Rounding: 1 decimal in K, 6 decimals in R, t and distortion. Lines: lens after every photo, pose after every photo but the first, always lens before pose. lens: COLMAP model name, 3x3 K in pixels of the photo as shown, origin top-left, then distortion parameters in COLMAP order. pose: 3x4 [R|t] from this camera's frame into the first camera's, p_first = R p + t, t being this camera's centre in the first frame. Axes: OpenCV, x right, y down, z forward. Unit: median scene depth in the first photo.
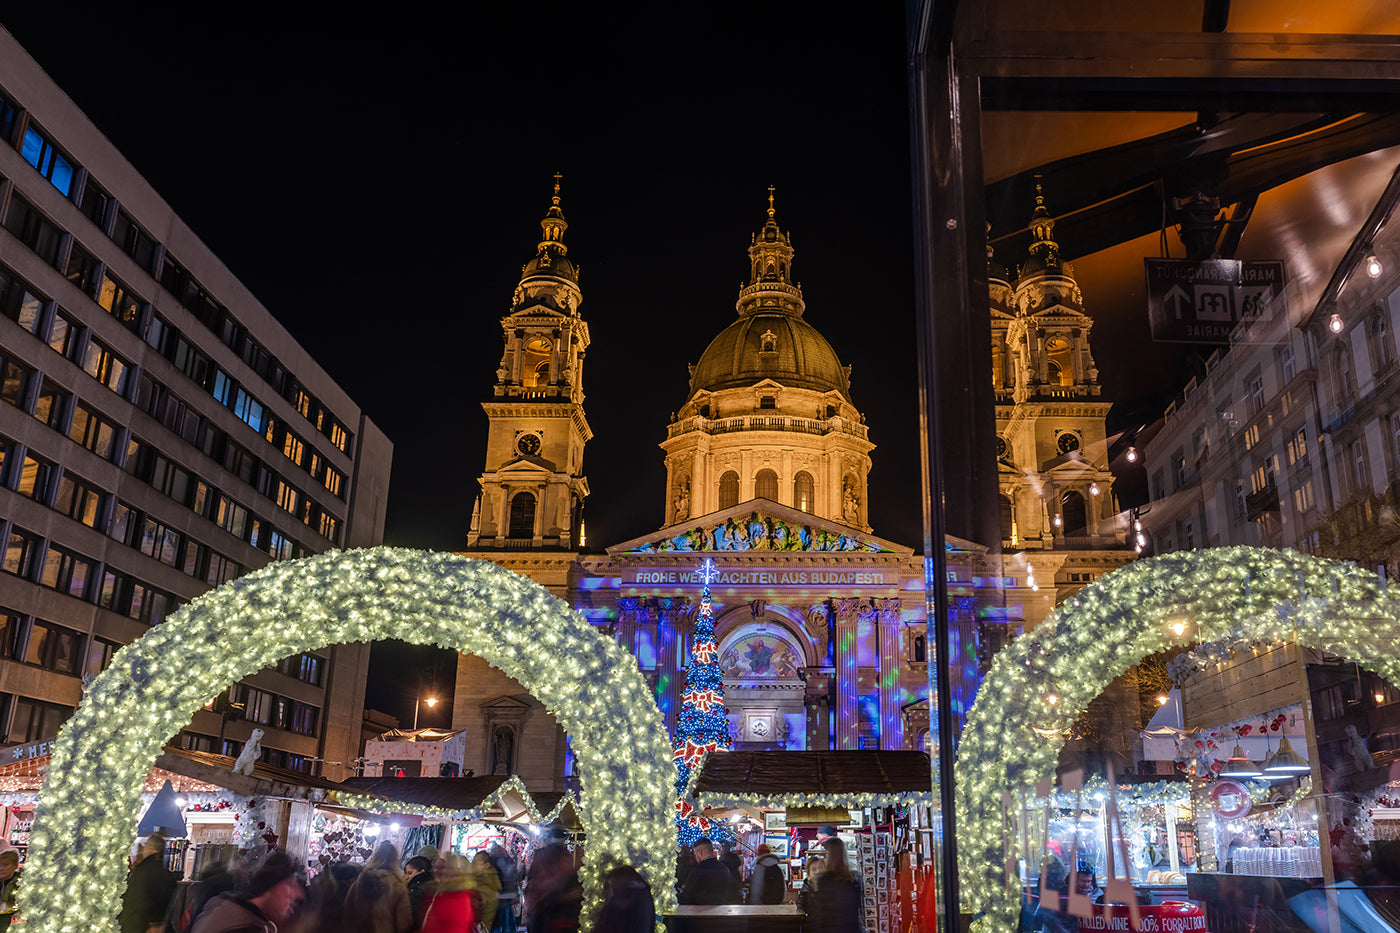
lens RADIAL K [[1043.1, 0, 804.0], [0, 1043.1, 501.3], [0, 0, 1]] dist [-0.002267, -0.001220]
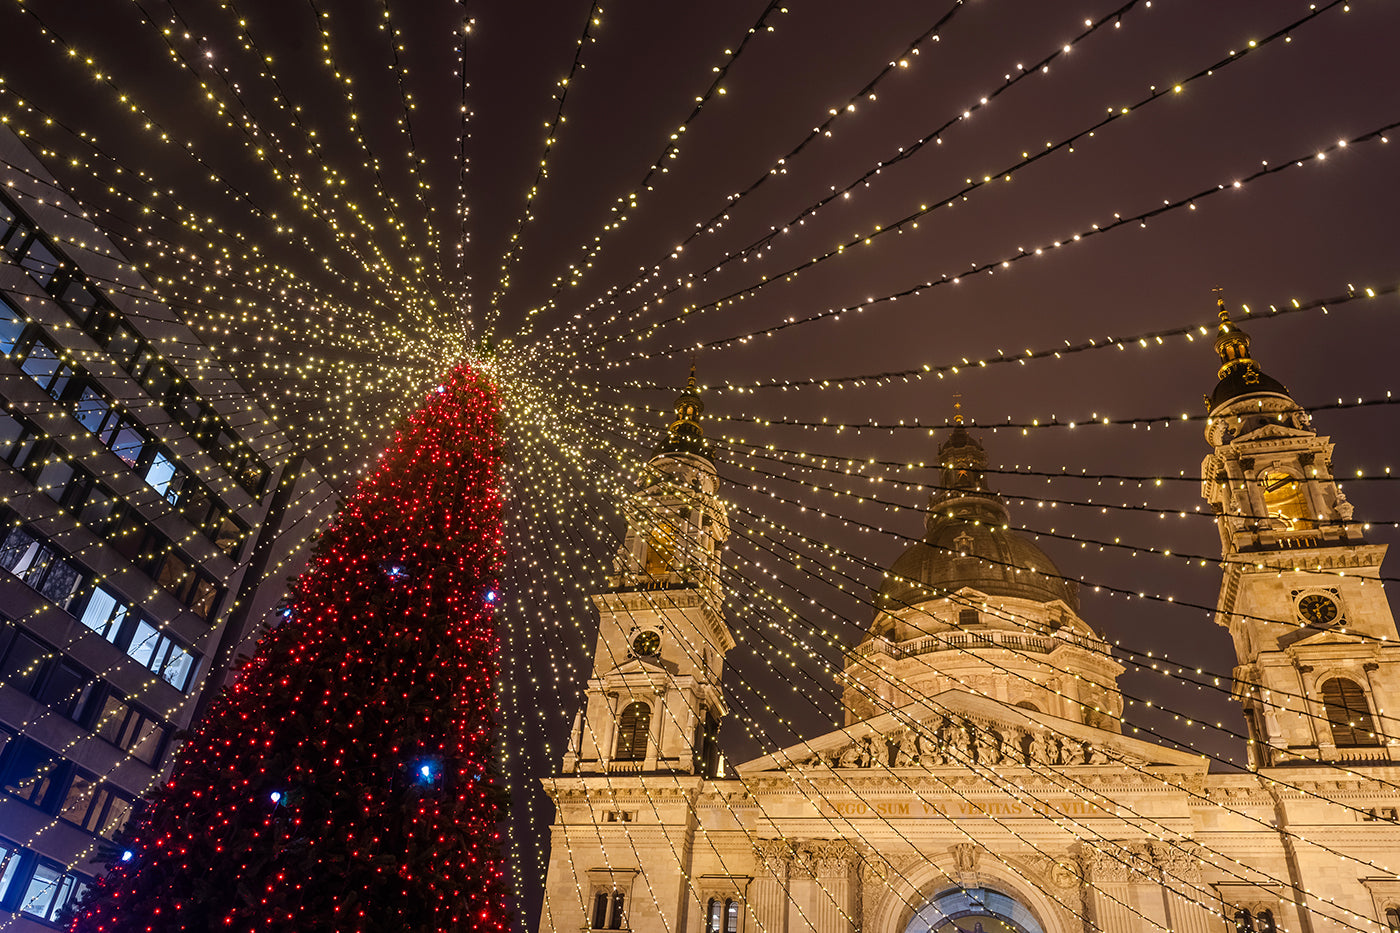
lens RADIAL K [[1072.4, 0, 670.5], [0, 1072.4, 465.6], [0, 0, 1]] dist [-0.006592, -0.003794]
pose [[0.947702, -0.105804, -0.301109, 0.009188], [0.001066, 0.944496, -0.328523, 0.079782], [0.319155, 0.311020, 0.895213, 0.232195]]
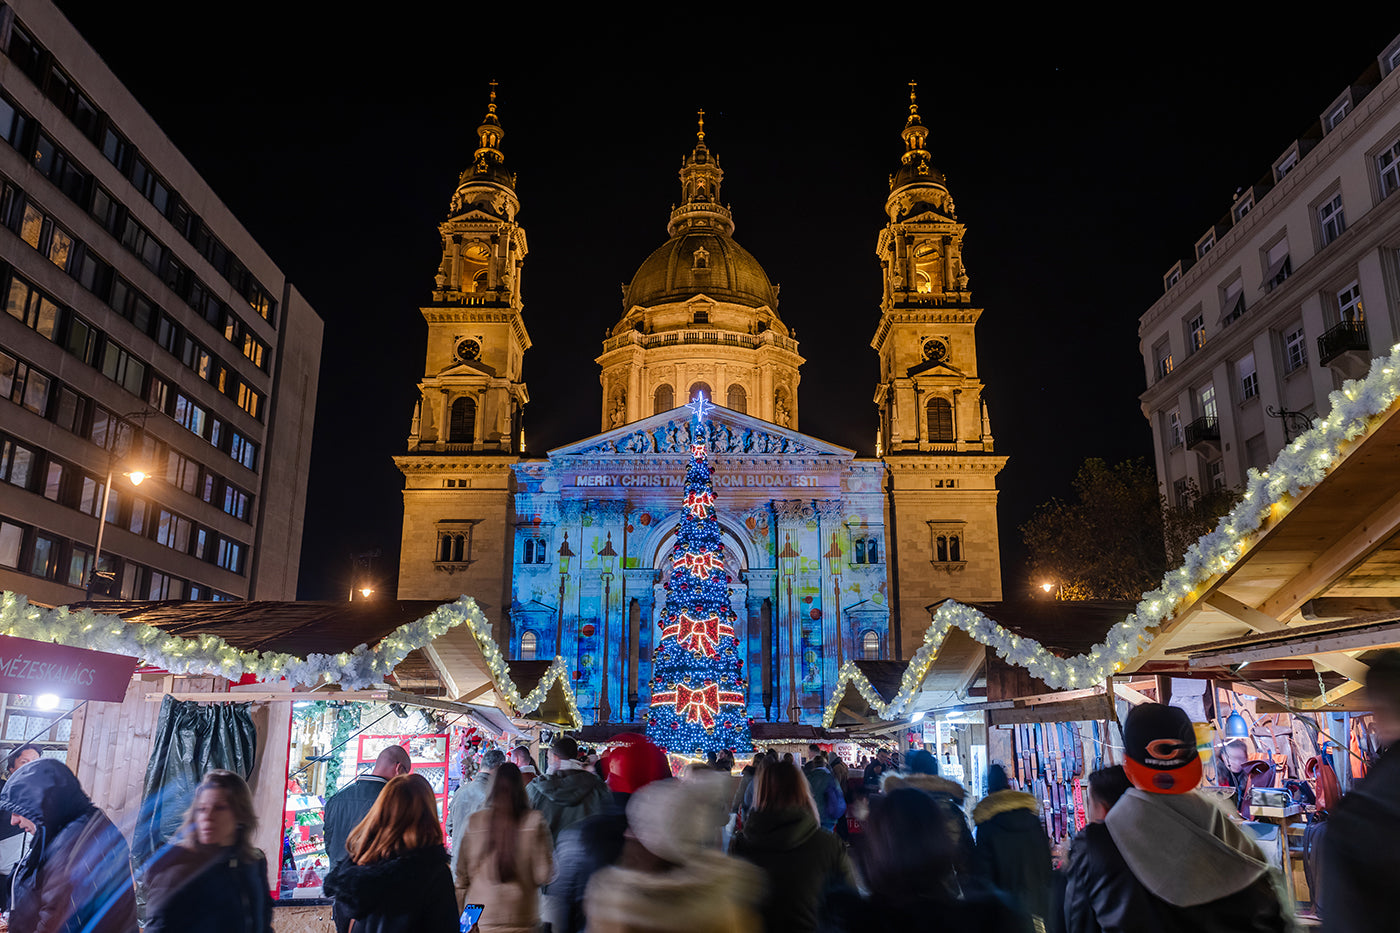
lens RADIAL K [[947.3, 0, 713.4], [0, 947.3, 471.8], [0, 0, 1]] dist [0.008494, 0.000125]
pose [[0.999977, -0.002484, -0.006372, -0.022237], [0.002737, 0.999192, 0.040098, 0.025432], [0.006267, -0.040115, 0.999175, 0.084265]]
